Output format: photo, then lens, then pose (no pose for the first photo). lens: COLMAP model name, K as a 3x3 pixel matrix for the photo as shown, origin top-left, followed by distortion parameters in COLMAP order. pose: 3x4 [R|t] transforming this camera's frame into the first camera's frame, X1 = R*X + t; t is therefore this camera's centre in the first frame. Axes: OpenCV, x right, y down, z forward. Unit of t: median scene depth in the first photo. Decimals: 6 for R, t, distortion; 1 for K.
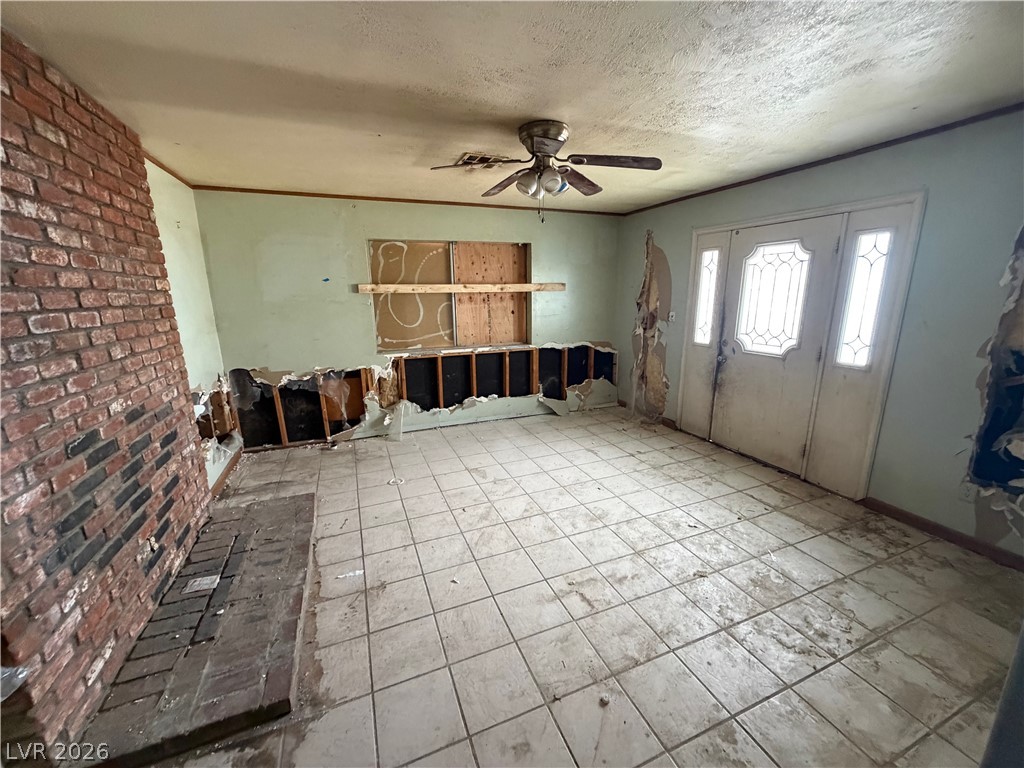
lens RADIAL K [[408.2, 0, 513.3], [0, 408.2, 386.0], [0, 0, 1]] dist [-0.001528, 0.000214]
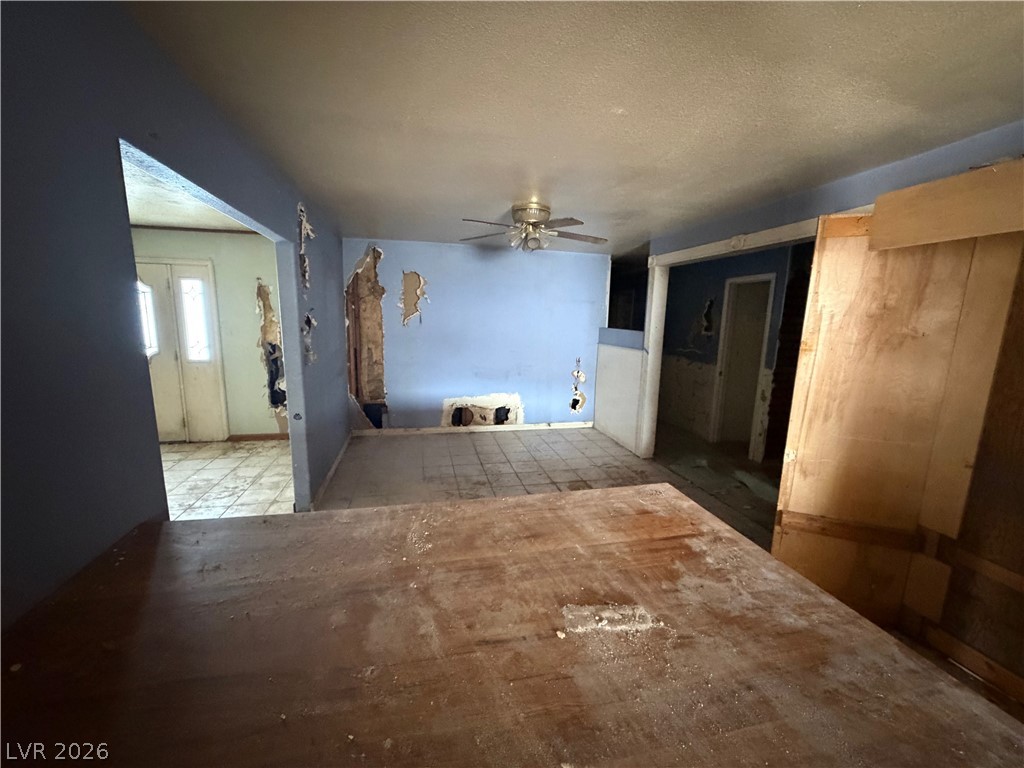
lens RADIAL K [[408.2, 0, 509.3], [0, 408.2, 385.4], [0, 0, 1]] dist [-0.001528, 0.000214]
pose [[0.161559, -0.146851, 0.975876, -0.347562], [0.201511, 0.972941, 0.113049, 0.069520], [-0.966070, 0.178386, 0.186780, -0.289662]]
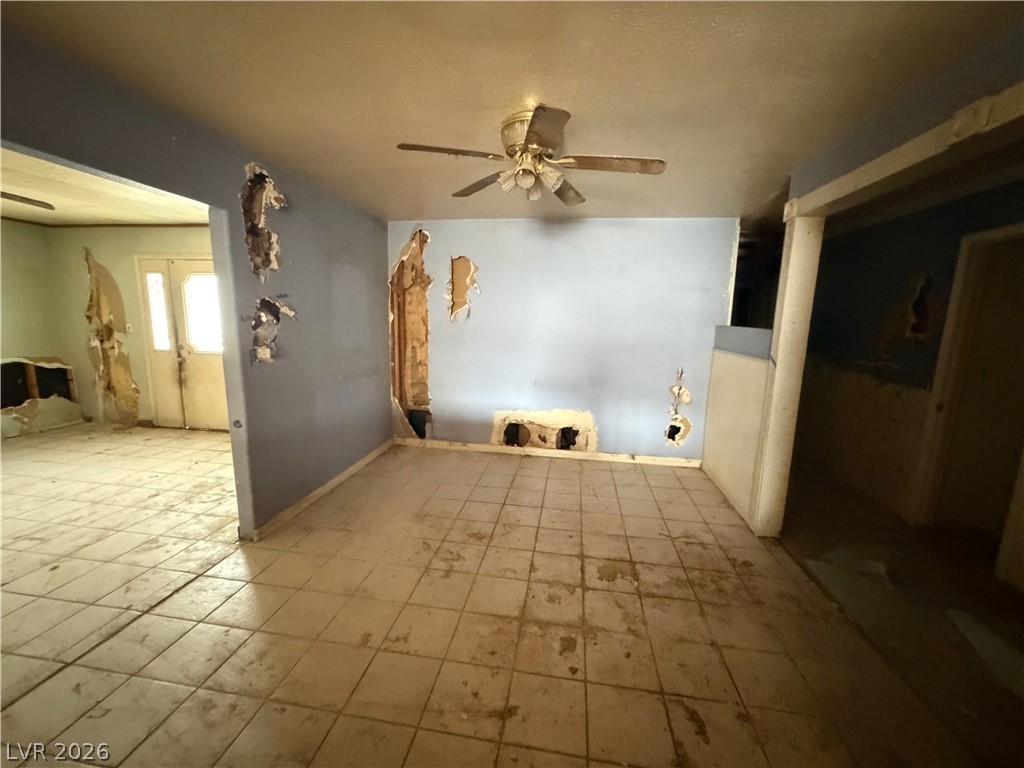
lens RADIAL K [[408.2, 0, 508.9], [0, 408.2, 385.9], [0, 0, 1]] dist [-0.001528, 0.000214]
pose [[0.517729, -0.117491, 0.847439, -0.034352], [0.166951, 0.985357, 0.034617, 0.115480], [-0.839097, 0.123559, 0.529763, -0.423898]]
